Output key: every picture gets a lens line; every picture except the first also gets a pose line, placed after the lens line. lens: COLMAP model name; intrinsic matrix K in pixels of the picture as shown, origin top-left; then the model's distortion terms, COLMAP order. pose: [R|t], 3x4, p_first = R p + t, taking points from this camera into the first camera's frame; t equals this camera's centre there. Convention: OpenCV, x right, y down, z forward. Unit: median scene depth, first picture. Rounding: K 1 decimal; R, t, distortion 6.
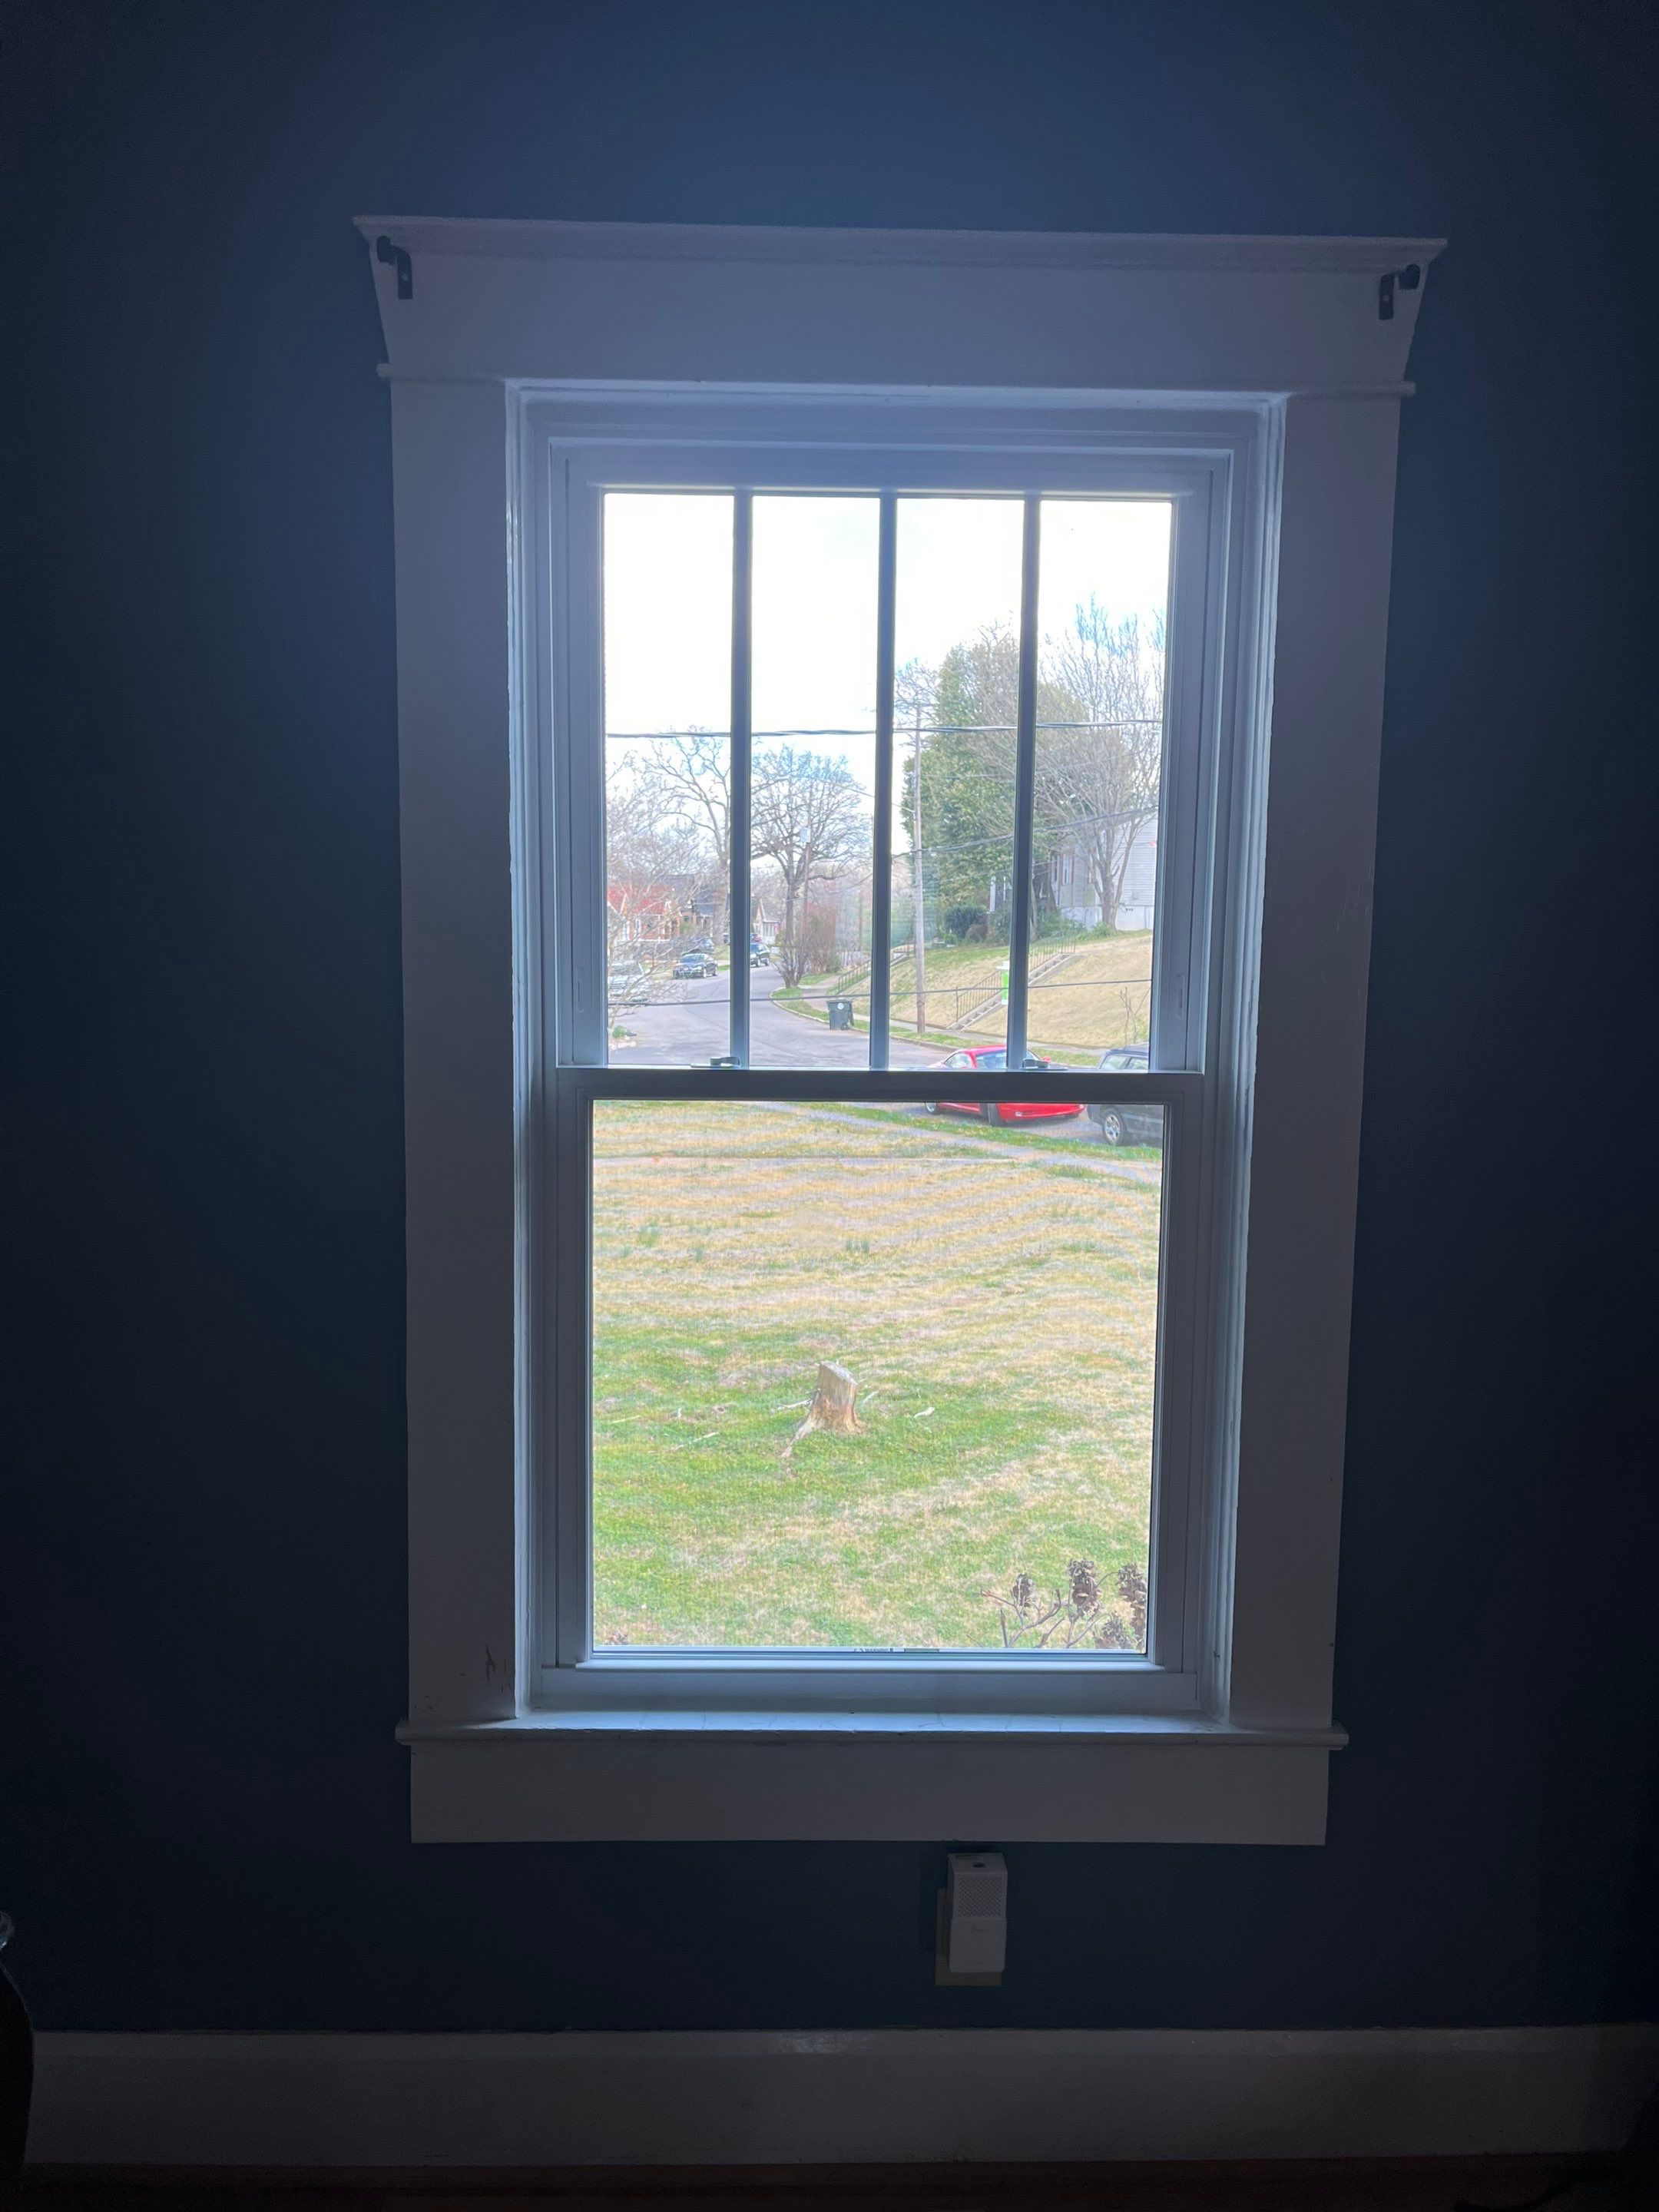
lens RADIAL K [[1728.5, 0, 829.5], [0, 1728.5, 1106.0], [0, 0, 1]] dist [0.009392, 0.002678]
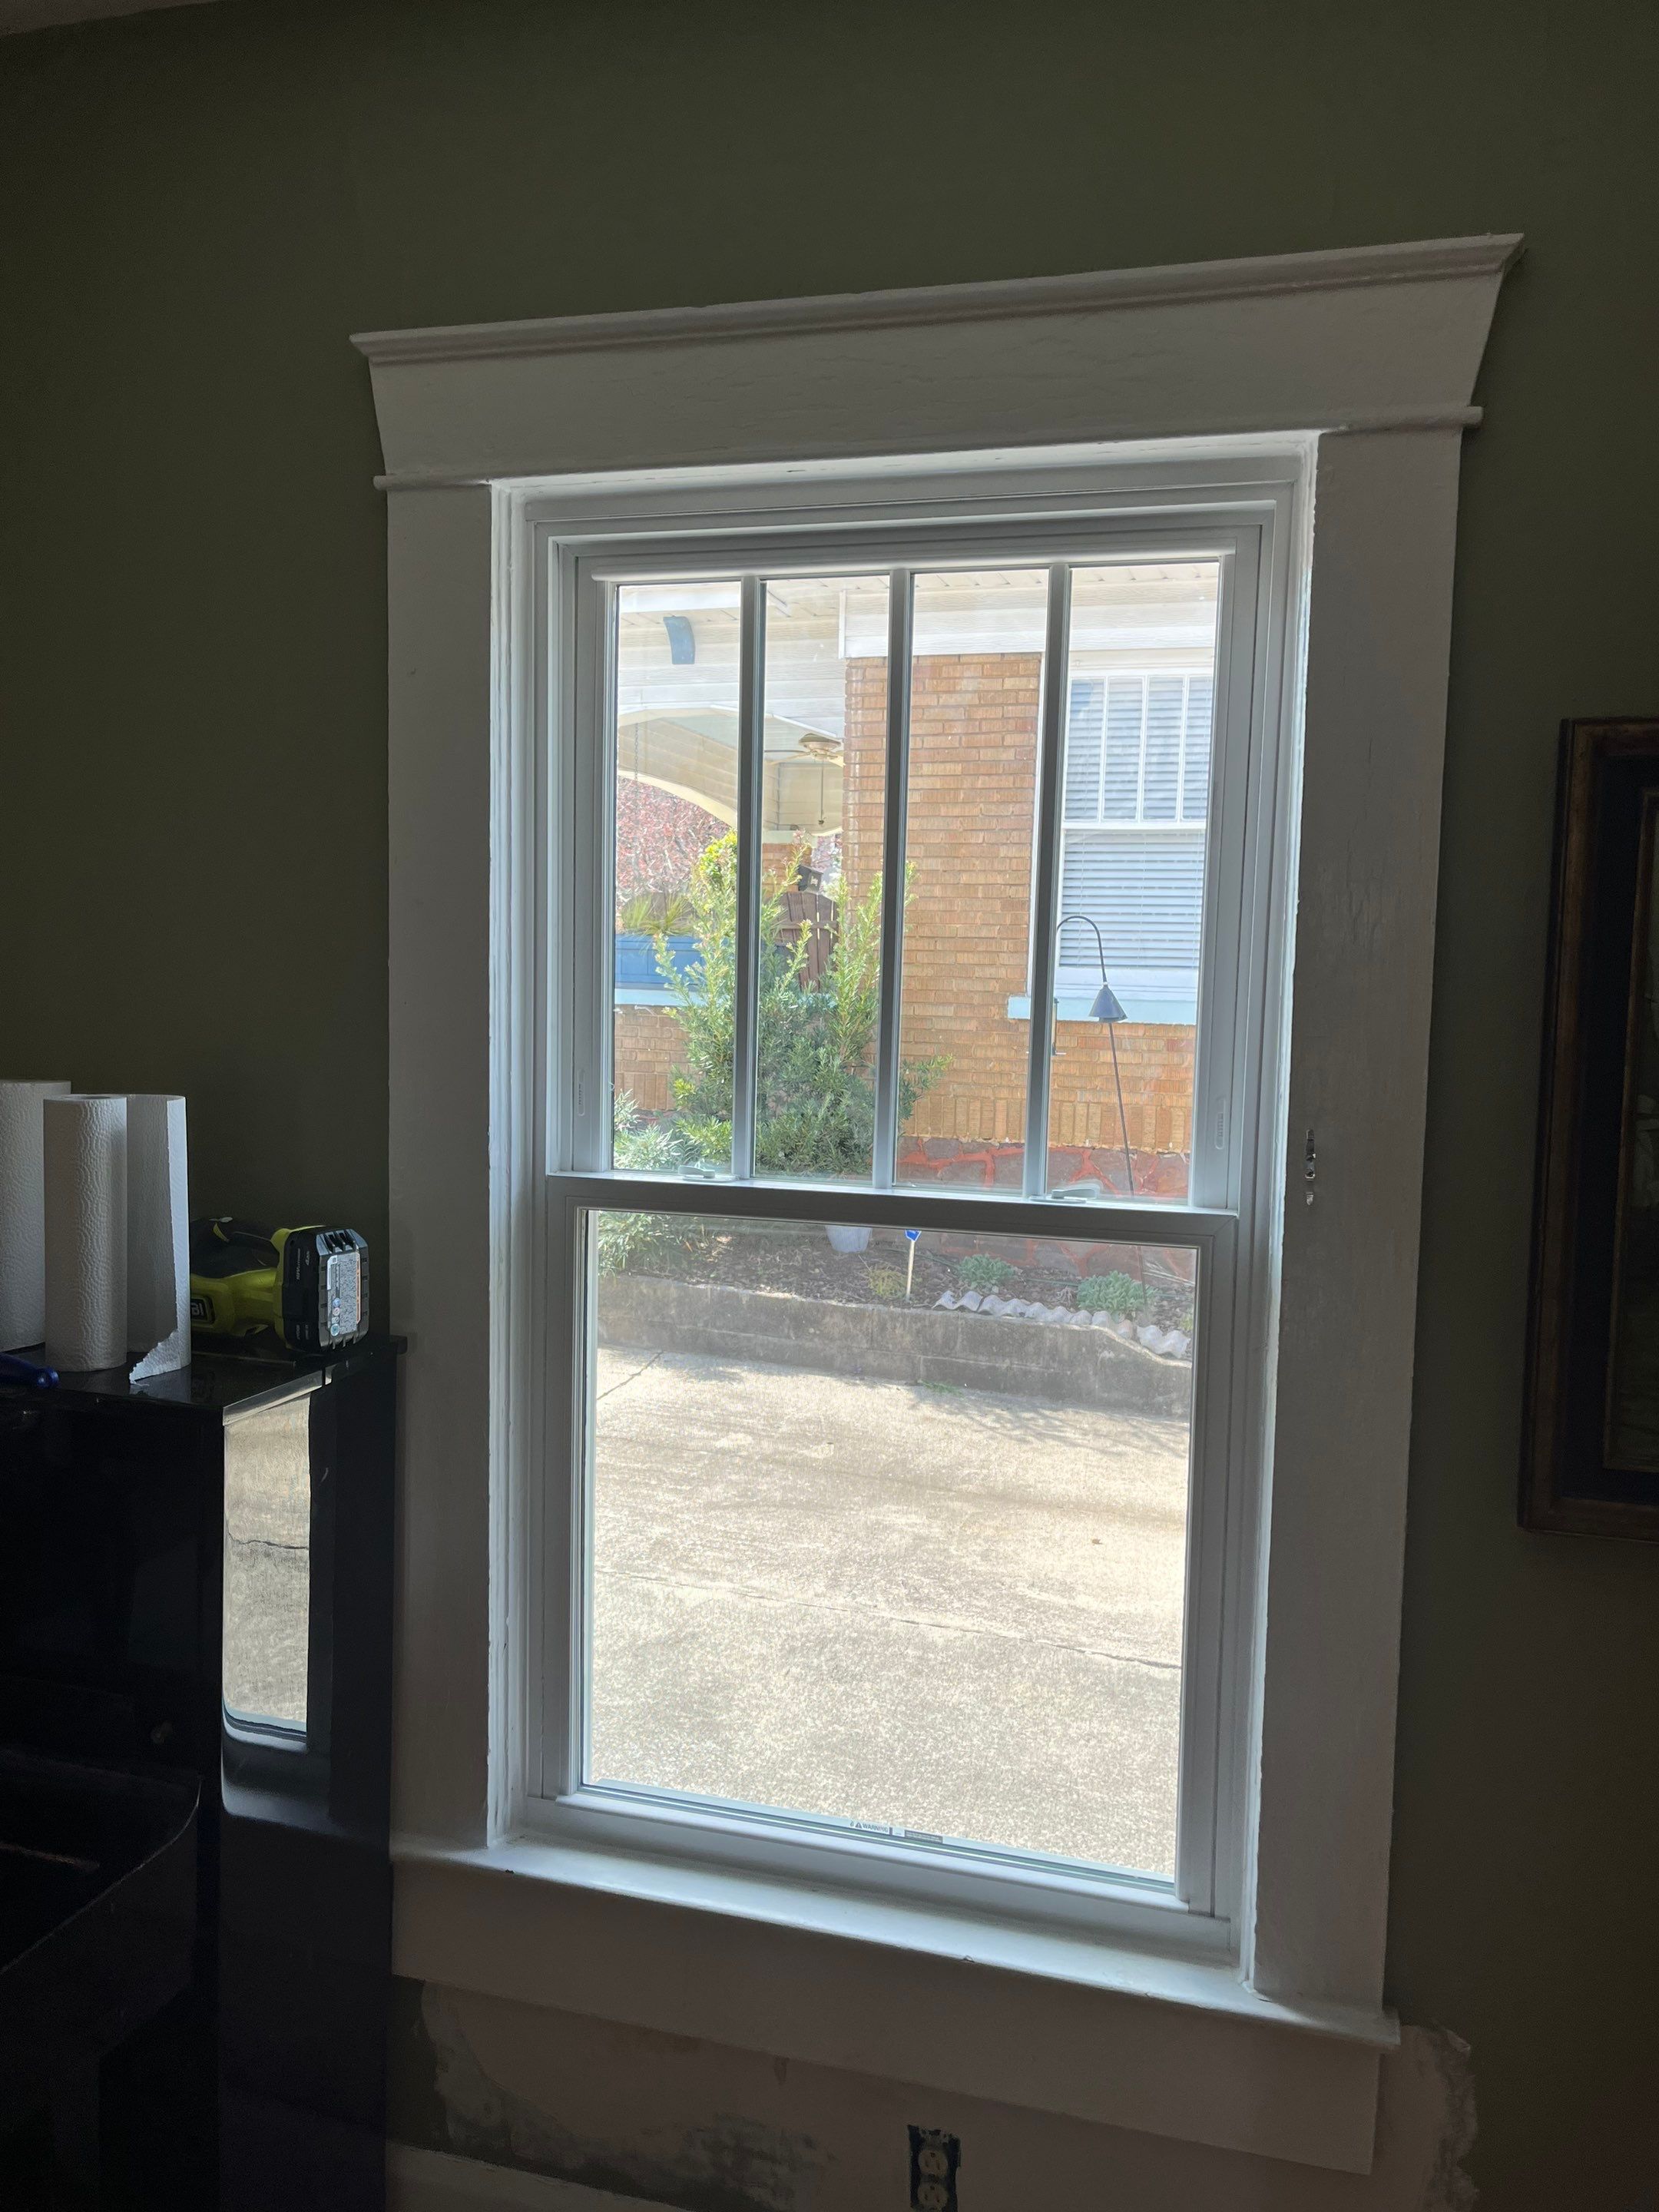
lens RADIAL K [[1728.5, 0, 829.5], [0, 1728.5, 1106.0], [0, 0, 1]] dist [0.009392, 0.002678]
pose [[0.954063, 0.035373, -0.297512, 0.280566], [-0.047072, 0.998371, -0.032249, -0.036873], [0.295886, 0.044772, 0.954173, 0.118157]]
